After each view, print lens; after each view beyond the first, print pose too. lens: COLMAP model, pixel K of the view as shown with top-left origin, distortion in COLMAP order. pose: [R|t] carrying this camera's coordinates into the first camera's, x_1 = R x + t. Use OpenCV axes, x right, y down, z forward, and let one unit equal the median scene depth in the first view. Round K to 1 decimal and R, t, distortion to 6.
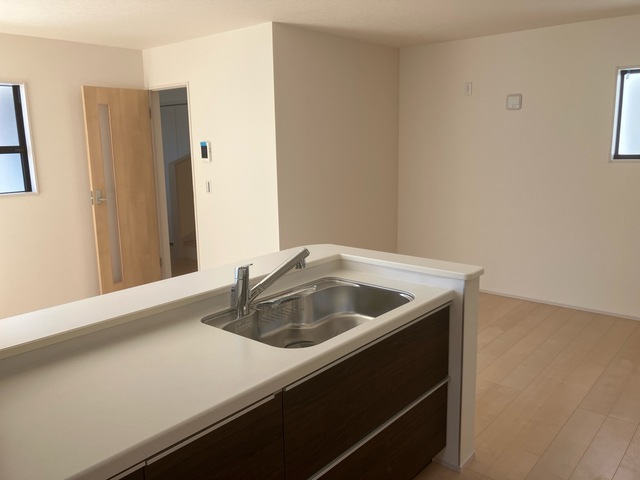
lens RADIAL K [[528.9, 0, 320.0], [0, 528.9, 240.0], [0, 0, 1]] dist [0.010327, 0.008751]
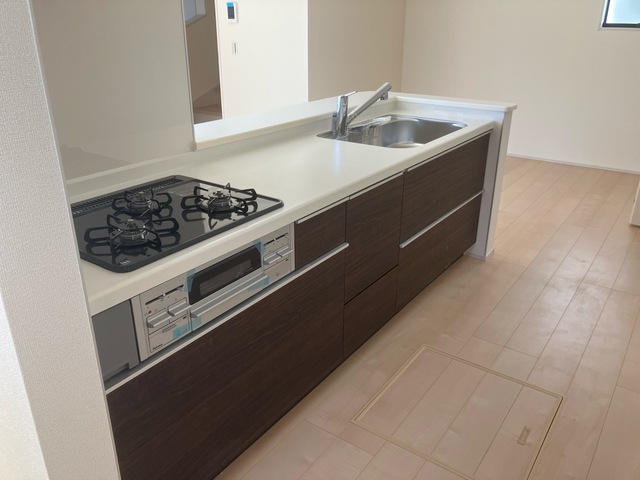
lens RADIAL K [[528.9, 0, 320.0], [0, 528.9, 240.0], [0, 0, 1]] dist [0.010327, 0.008751]
pose [[0.996071, -0.010901, 0.087886, -0.275249], [-0.007784, 0.977776, 0.209508, 0.105689], [-0.088217, -0.209369, 0.973849, -0.273108]]
